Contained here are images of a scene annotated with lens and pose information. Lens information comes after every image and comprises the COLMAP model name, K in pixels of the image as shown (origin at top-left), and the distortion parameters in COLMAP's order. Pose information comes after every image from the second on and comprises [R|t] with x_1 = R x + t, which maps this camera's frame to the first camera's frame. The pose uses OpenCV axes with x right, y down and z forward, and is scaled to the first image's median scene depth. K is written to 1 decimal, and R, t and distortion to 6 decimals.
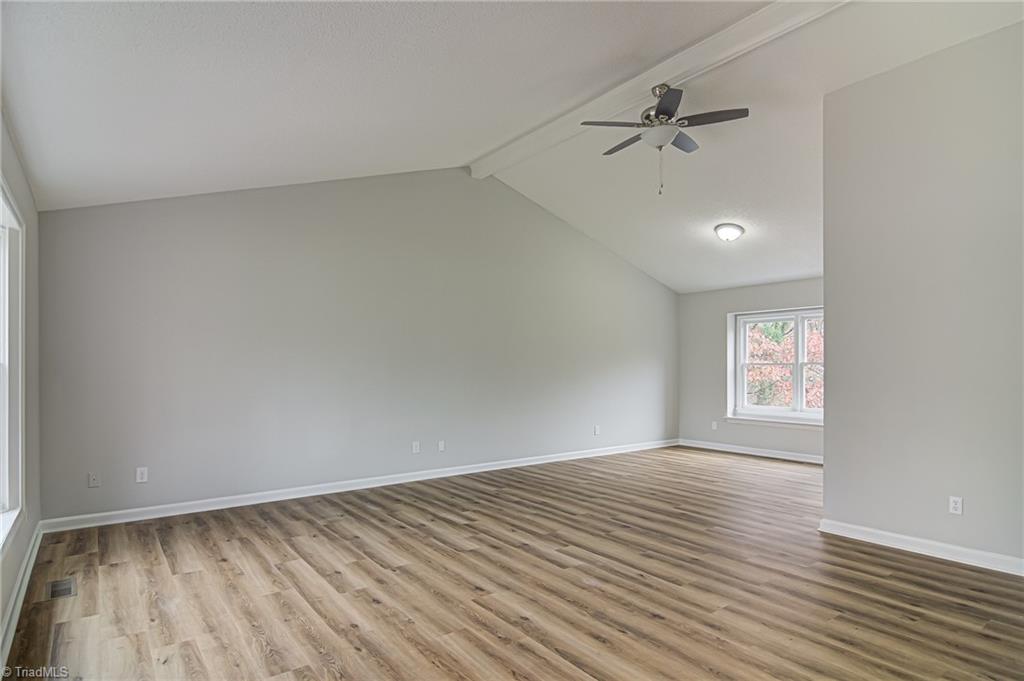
lens RADIAL K [[548.0, 0, 502.0], [0, 548.0, 369.1], [0, 0, 1]] dist [0.017721, -0.017460]
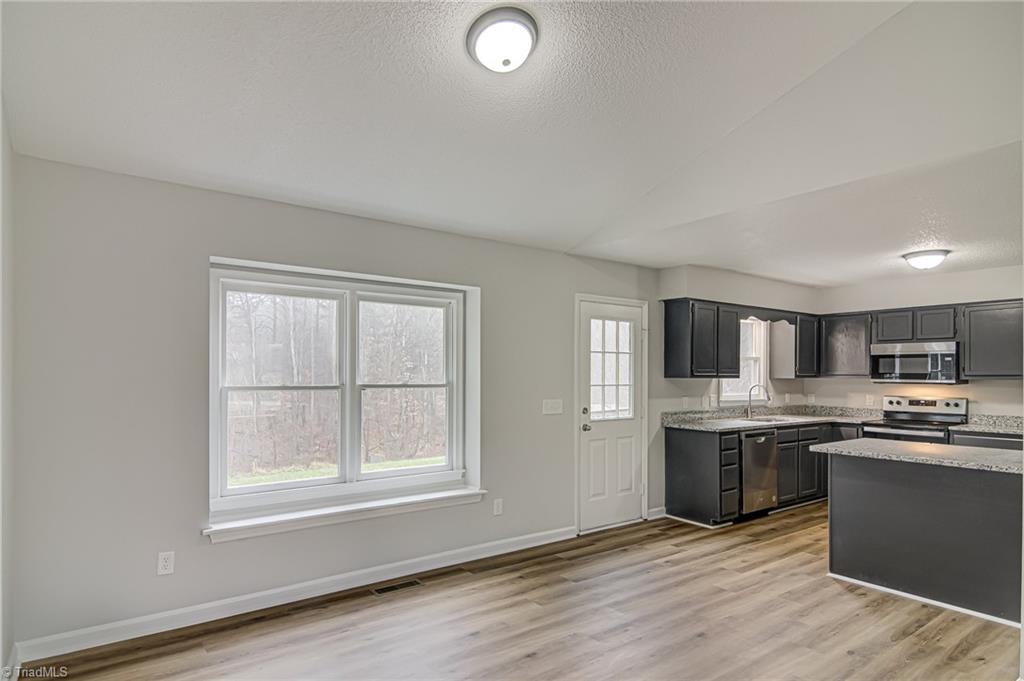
lens RADIAL K [[548.0, 0, 494.2], [0, 548.0, 377.4], [0, 0, 1]] dist [0.017721, -0.017460]
pose [[0.012186, -0.000630, 0.999926, 0.072812], [0.002195, 0.999997, 0.000604, -0.035518], [-0.999923, 0.002188, 0.012187, 1.692957]]
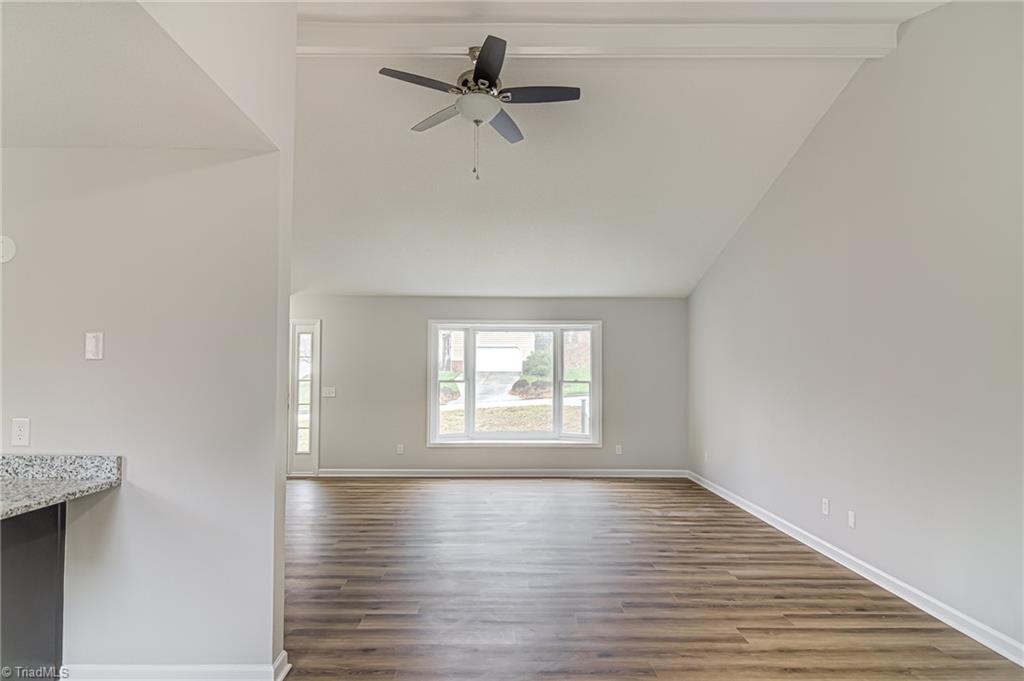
lens RADIAL K [[548.0, 0, 515.8], [0, 548.0, 349.2], [0, 0, 1]] dist [0.017721, -0.017460]
pose [[-0.566185, -0.037787, -0.823412, 1.040136], [-0.010693, 0.999201, -0.038501, -0.042542], [0.824209, -0.012994, -0.566137, 1.705086]]
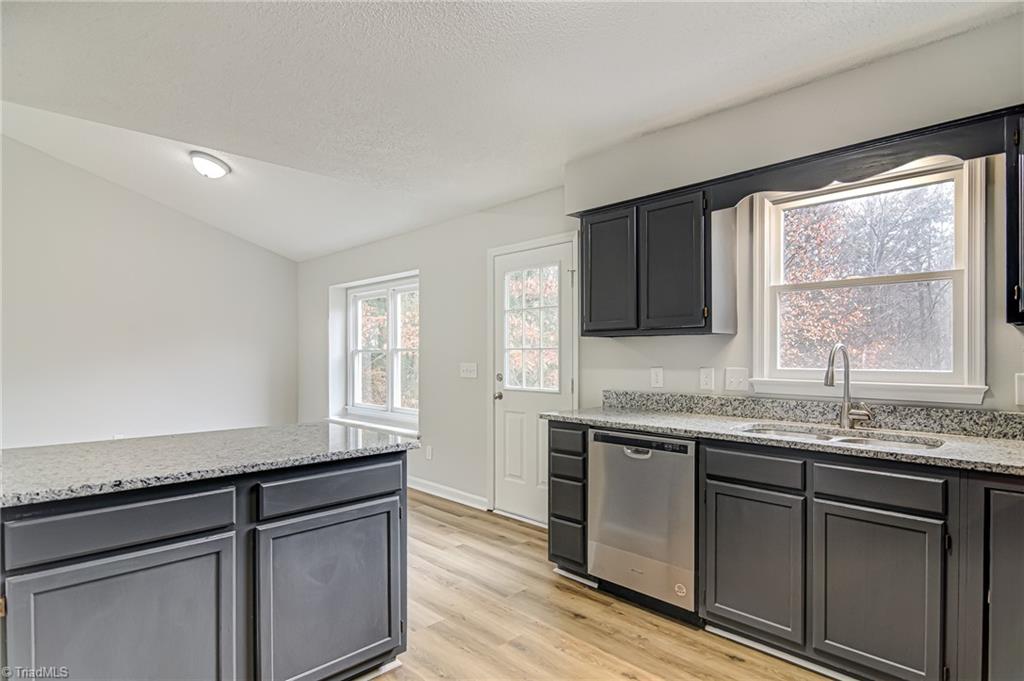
lens RADIAL K [[548.0, 0, 503.1], [0, 548.0, 354.9], [0, 0, 1]] dist [0.017721, -0.017460]
pose [[0.991416, -0.001380, 0.130735, 1.168087], [0.001837, 0.999993, -0.003373, 0.000029], [-0.130729, 0.003584, 0.991412, 0.412845]]
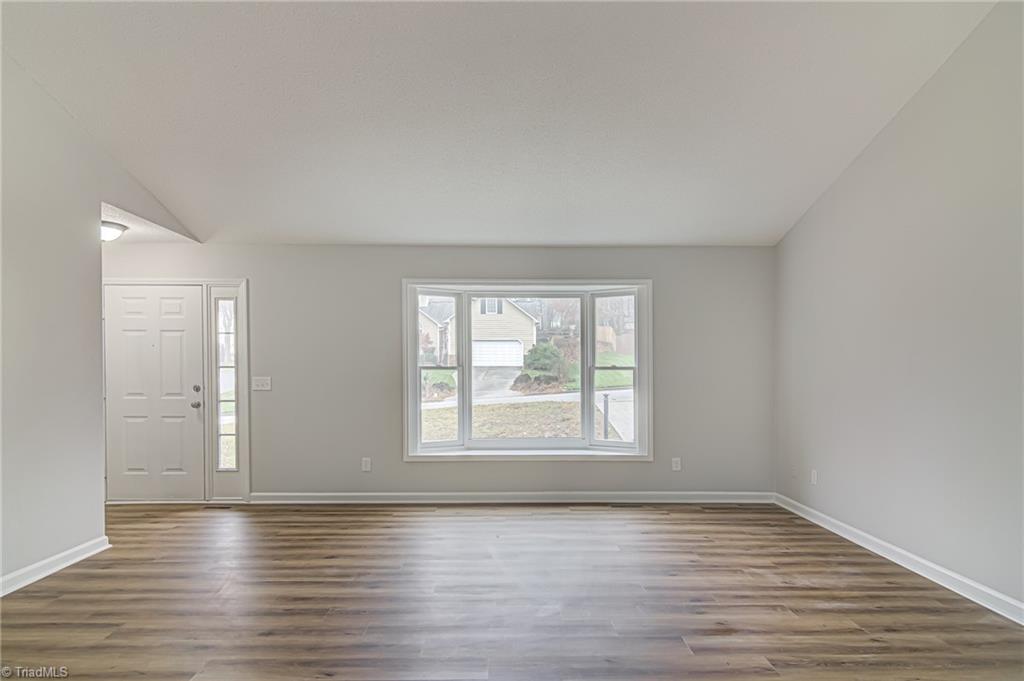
lens RADIAL K [[548.0, 0, 508.0], [0, 548.0, 381.2], [0, 0, 1]] dist [0.017721, -0.017460]
pose [[-0.576133, 0.018316, -0.817151, 0.579001], [-0.006194, 0.999622, 0.026773, -0.005733], [0.817332, 0.020486, -0.575802, 1.343635]]
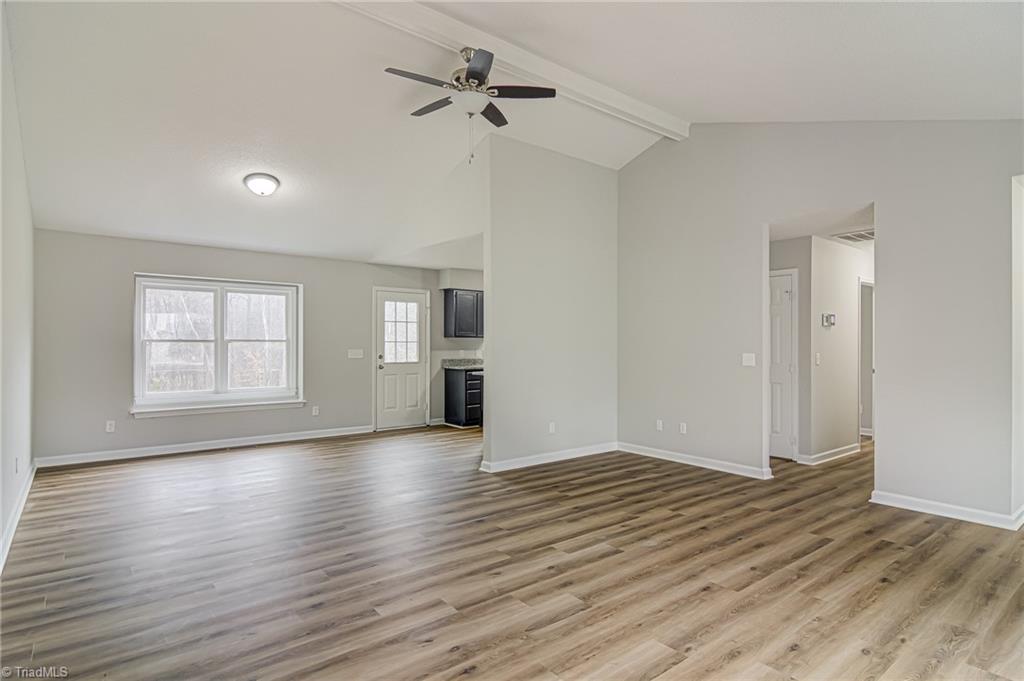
lens RADIAL K [[548.0, 0, 515.6], [0, 548.0, 341.6], [0, 0, 1]] dist [0.017721, -0.017460]
pose [[-0.047259, 0.005279, 0.998869, -0.758919], [0.002664, 0.999983, -0.005159, -0.004023], [-0.998879, 0.002417, -0.047273, 1.098641]]
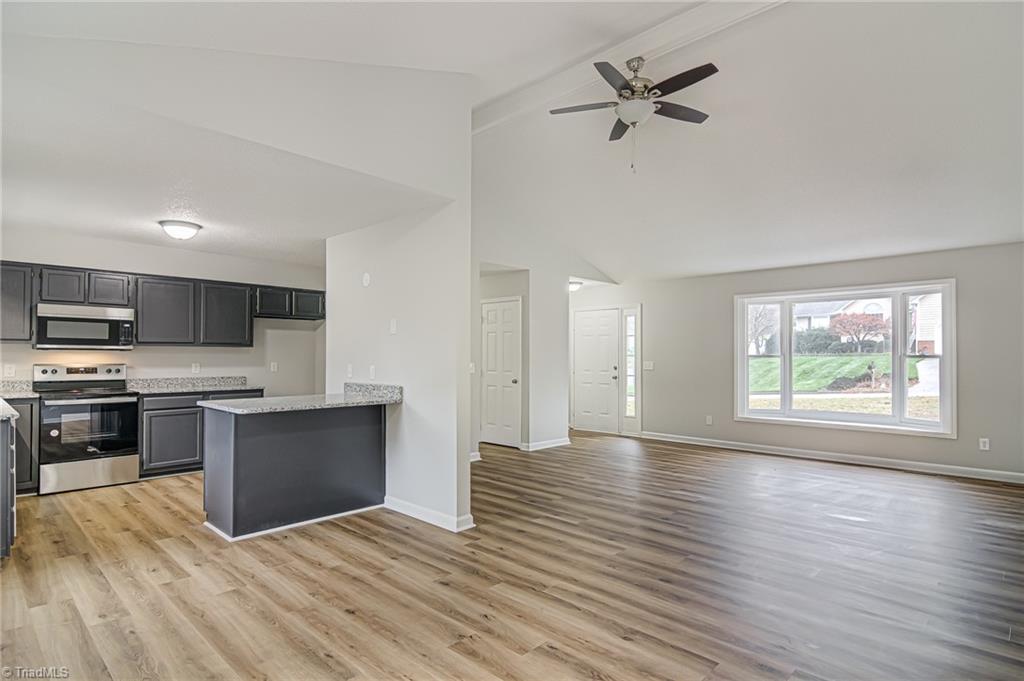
lens RADIAL K [[548.0, 0, 522.2], [0, 548.0, 343.1], [0, 0, 1]] dist [0.017721, -0.017460]
pose [[-0.982644, -0.005896, -0.185407, 0.737498], [-0.002713, 0.999845, -0.017420, -0.010988], [0.185481, -0.016614, -0.982507, 2.146947]]
